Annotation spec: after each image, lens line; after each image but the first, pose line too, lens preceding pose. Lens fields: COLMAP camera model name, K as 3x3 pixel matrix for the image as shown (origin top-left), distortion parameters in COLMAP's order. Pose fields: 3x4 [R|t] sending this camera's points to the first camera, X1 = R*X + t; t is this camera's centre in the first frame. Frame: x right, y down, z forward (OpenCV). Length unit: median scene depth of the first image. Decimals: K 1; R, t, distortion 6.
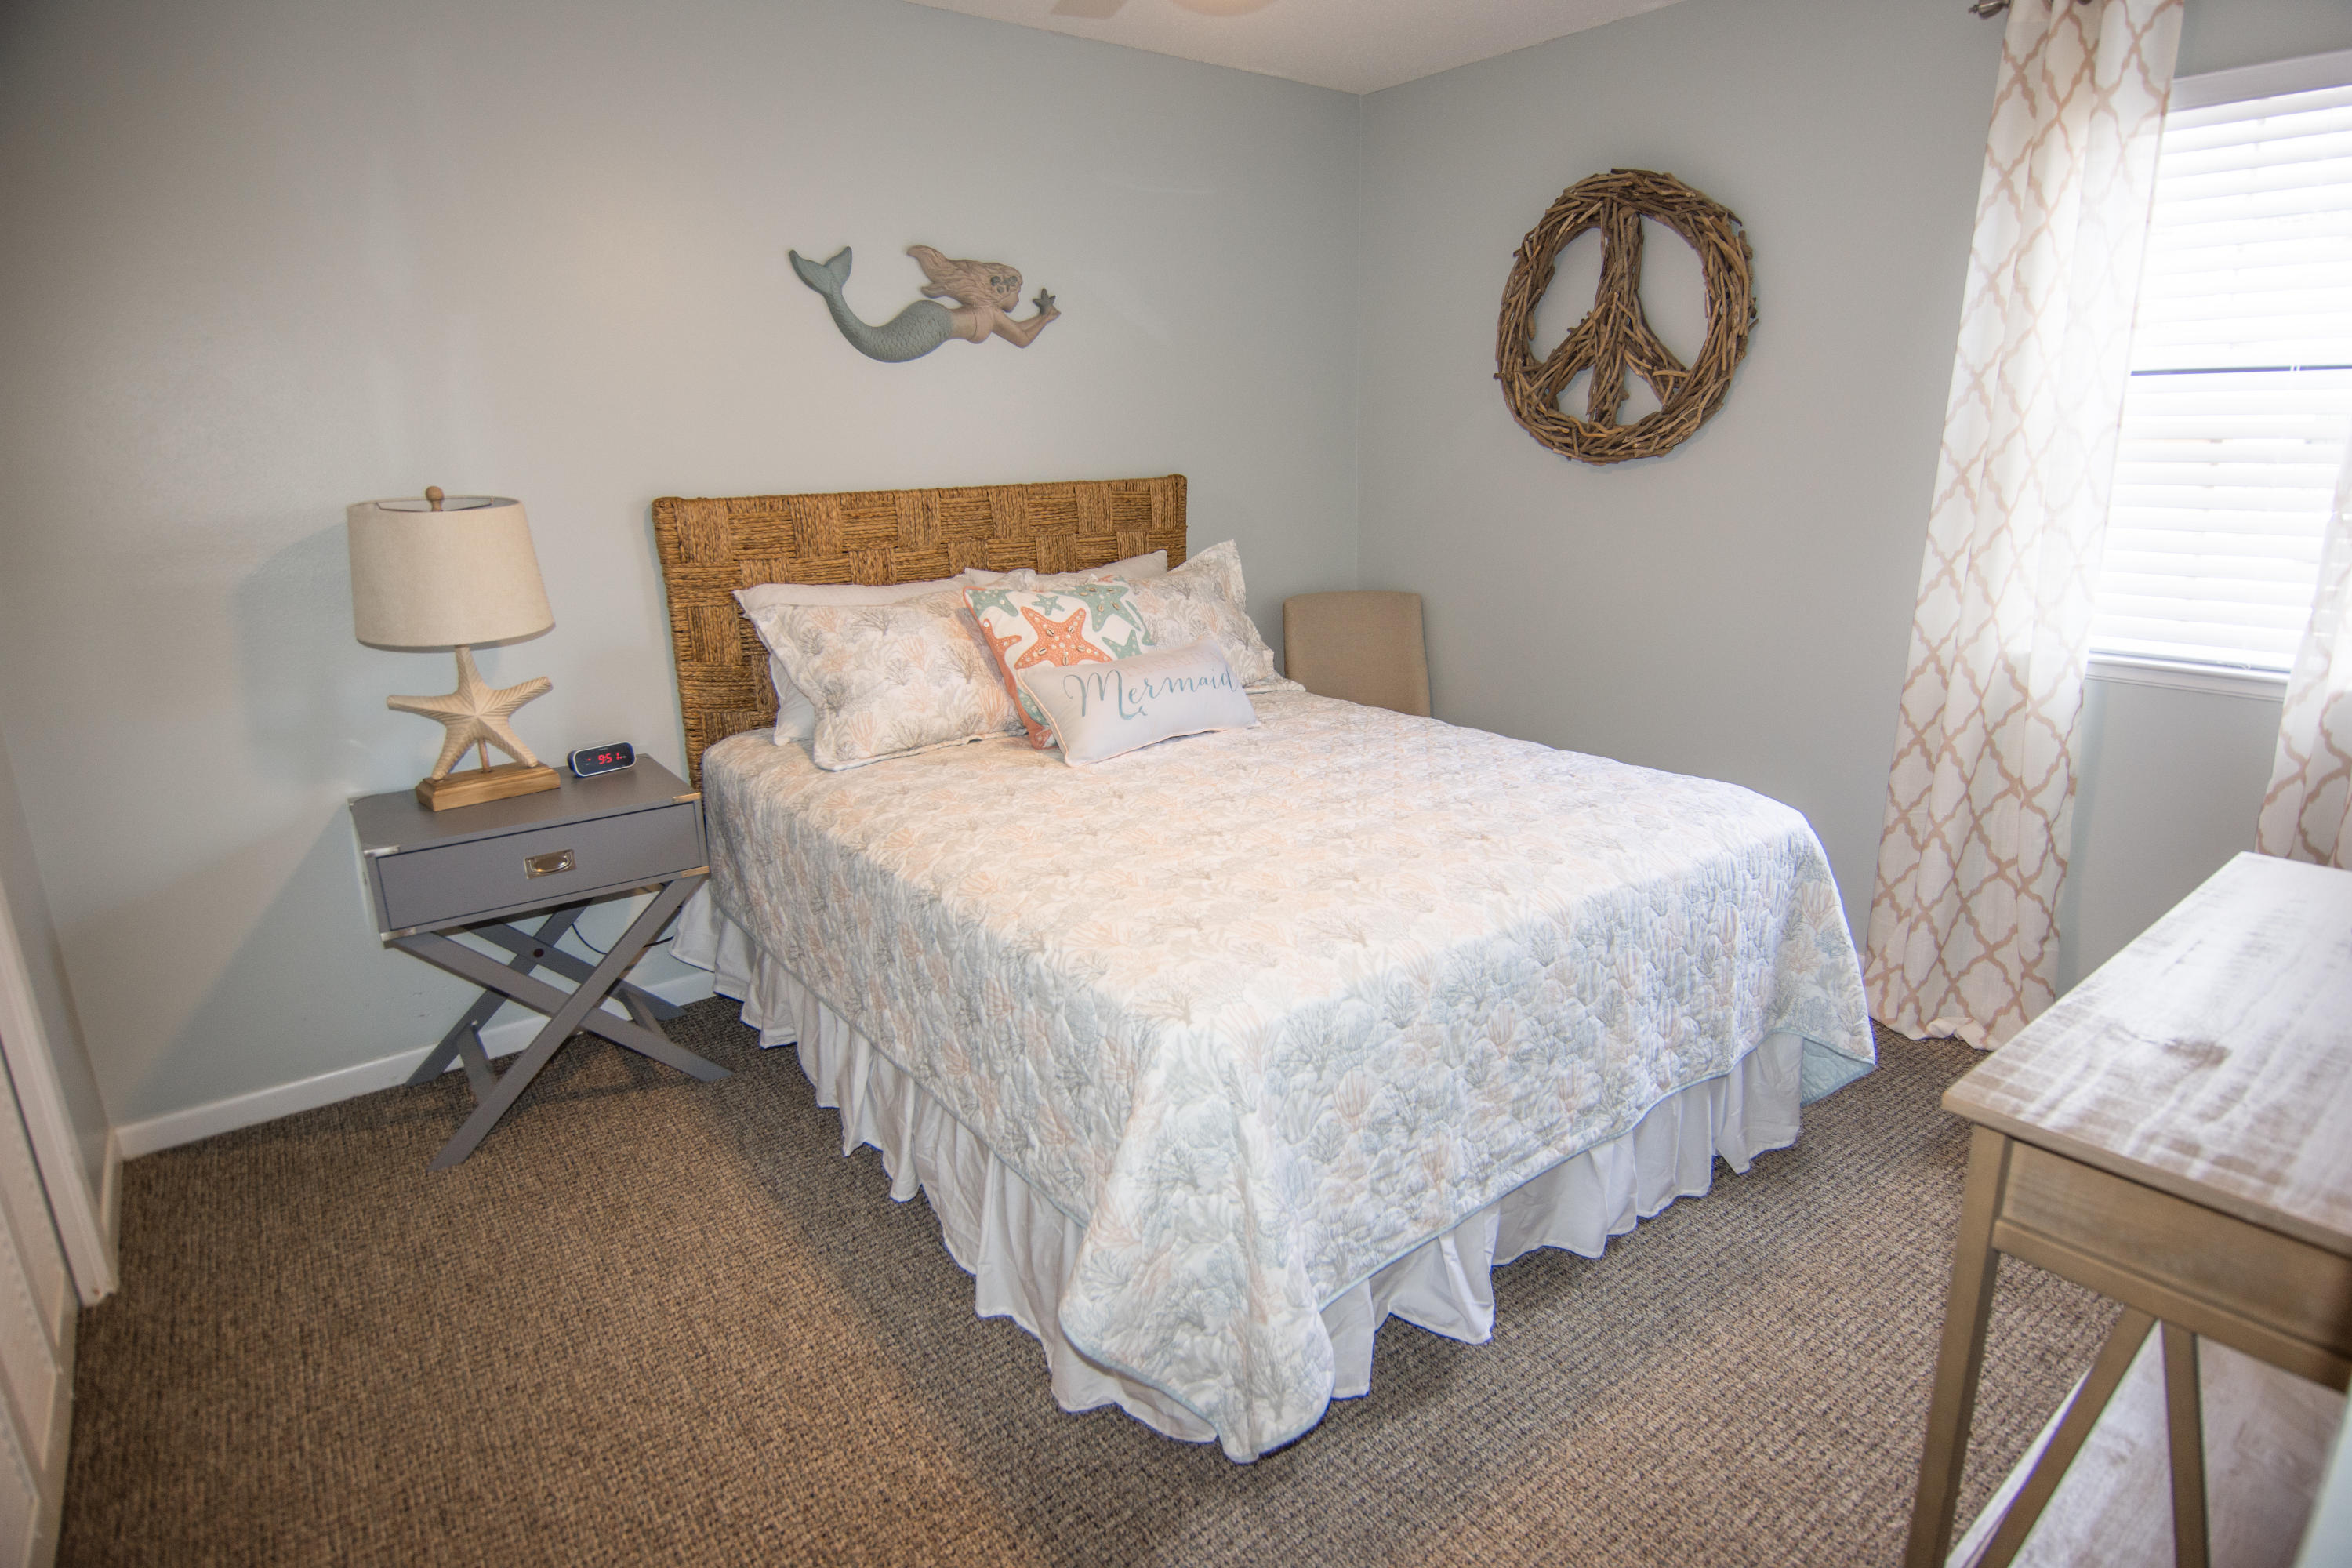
lens RADIAL K [[1260.4, 0, 1195.6], [0, 1260.4, 784.2], [0, 0, 1]] dist [0.003783, -0.019928]
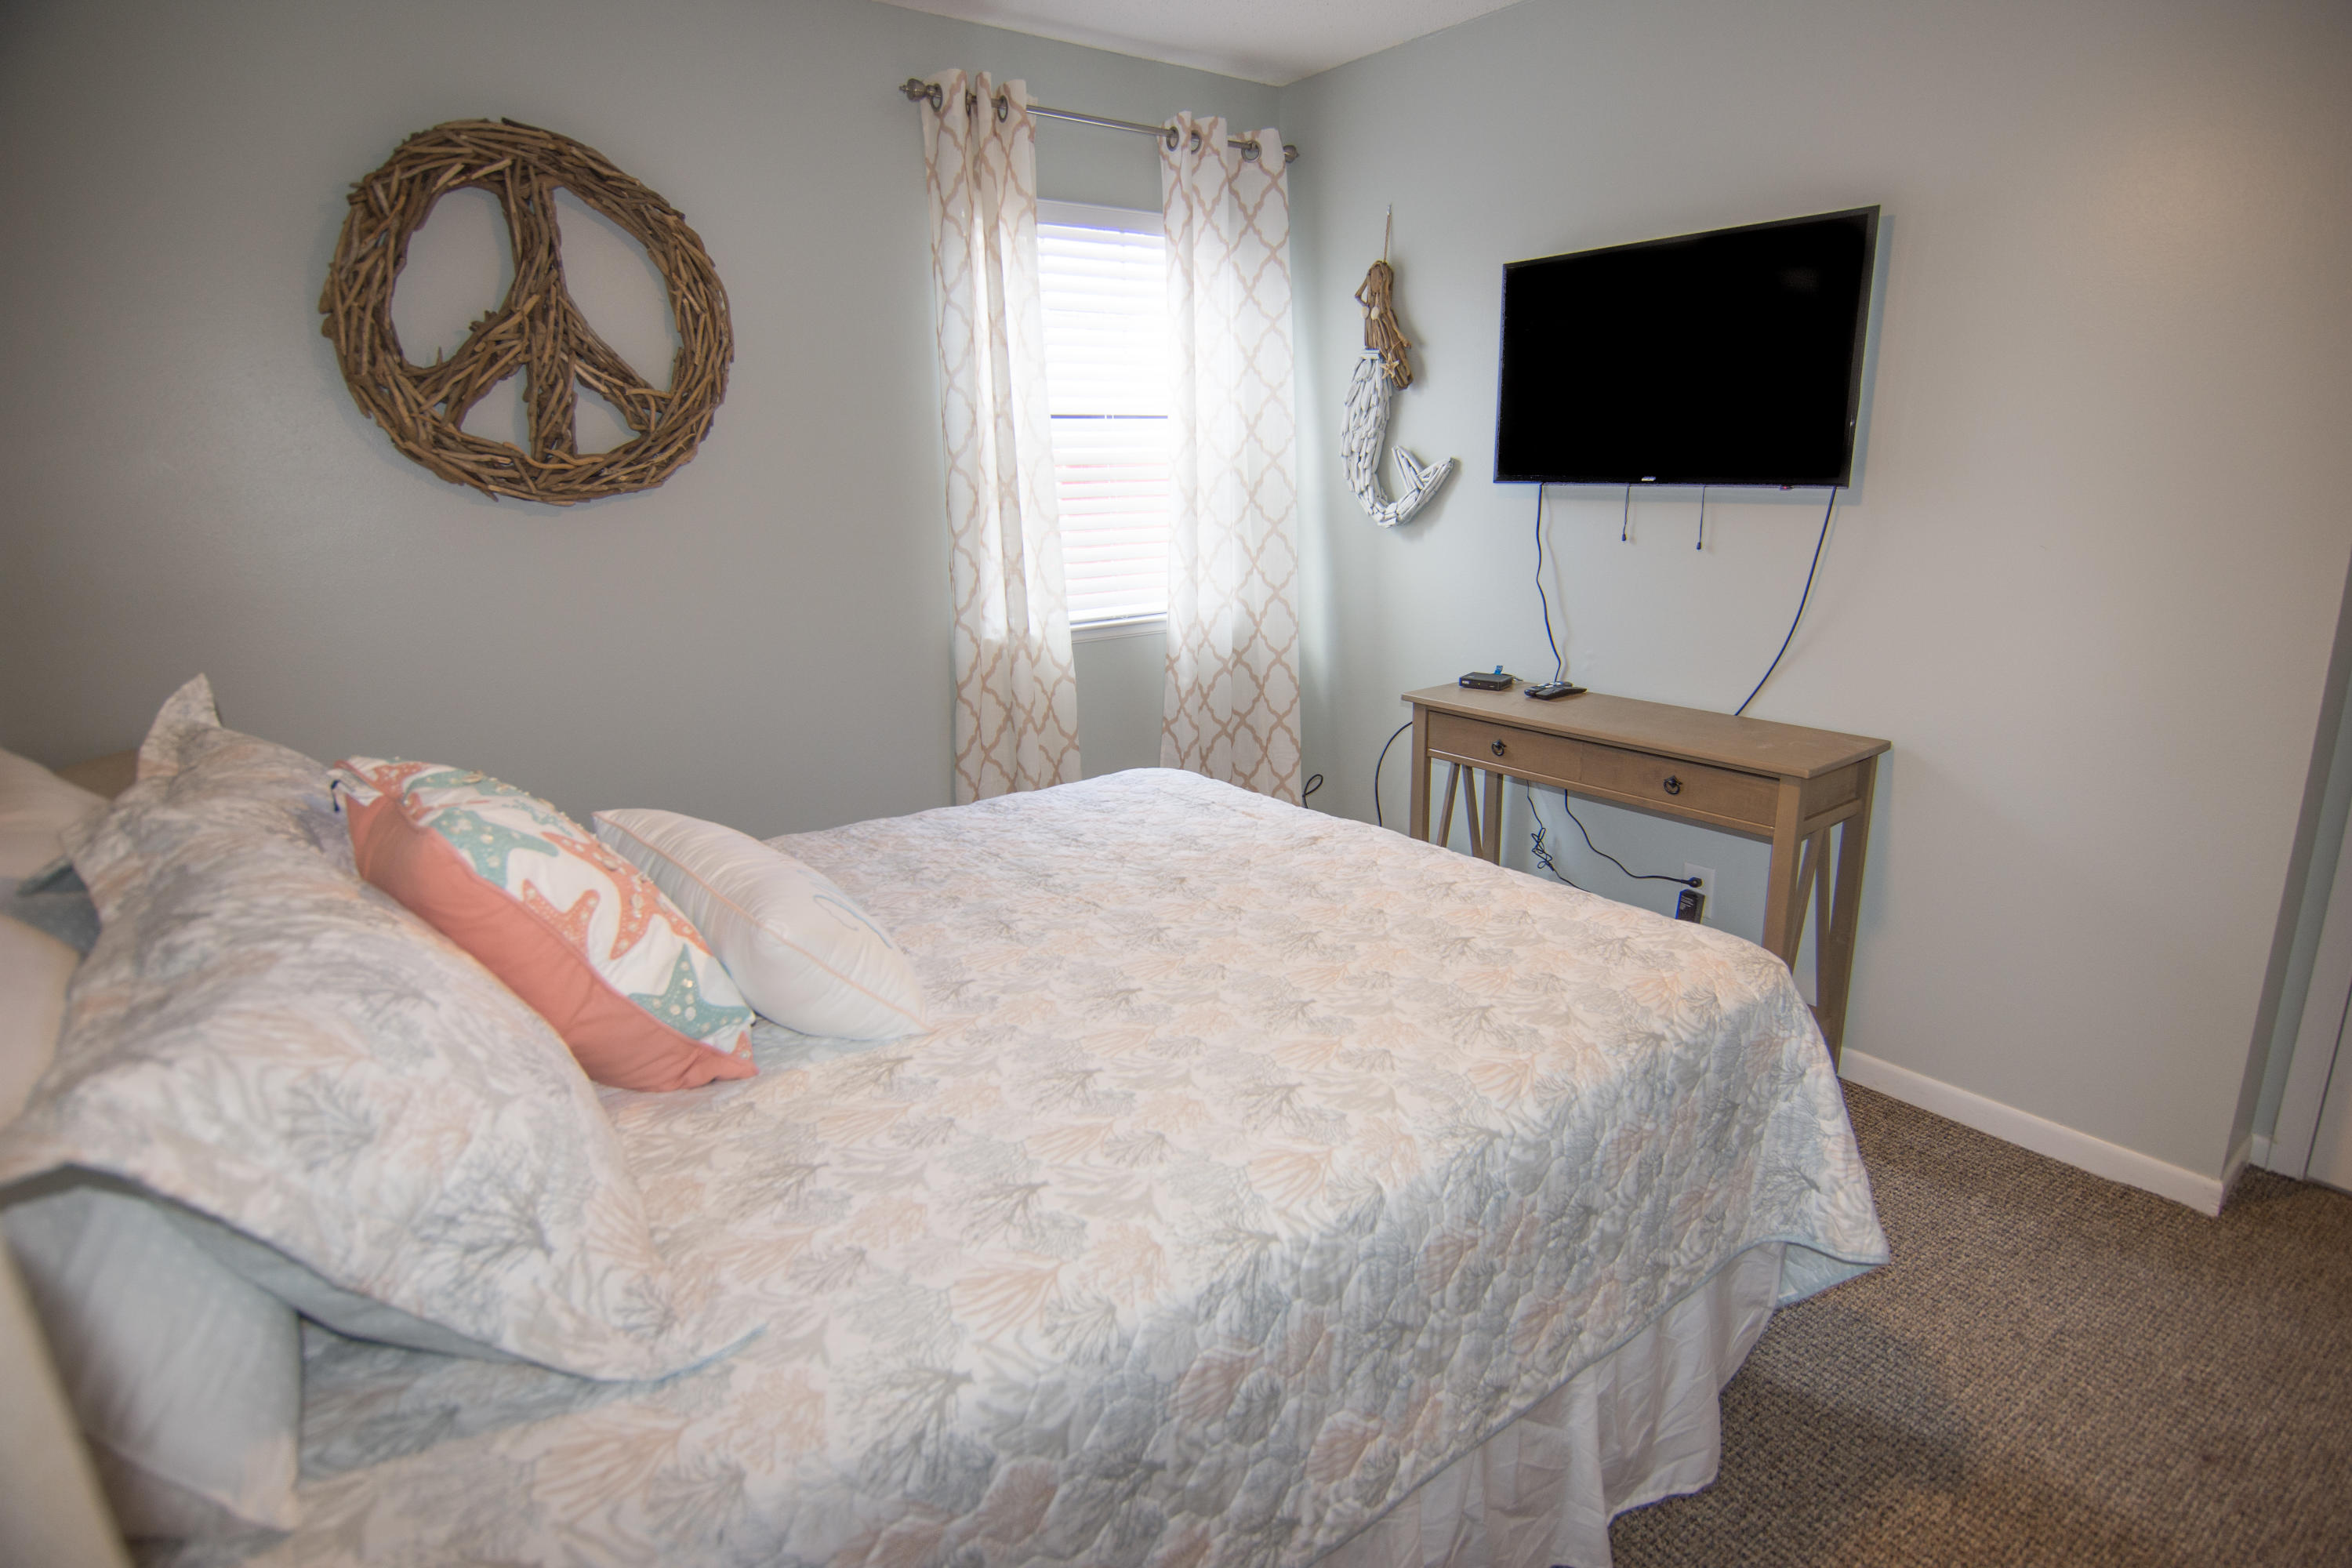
lens RADIAL K [[1260.4, 0, 1196.9], [0, 1260.4, 787.9], [0, 0, 1]] dist [0.003783, -0.019928]
pose [[-0.008462, -0.238682, 0.971061, -0.498790], [0.278364, 0.932149, 0.231543, -0.171036], [-0.960438, 0.272267, 0.058552, 0.663458]]
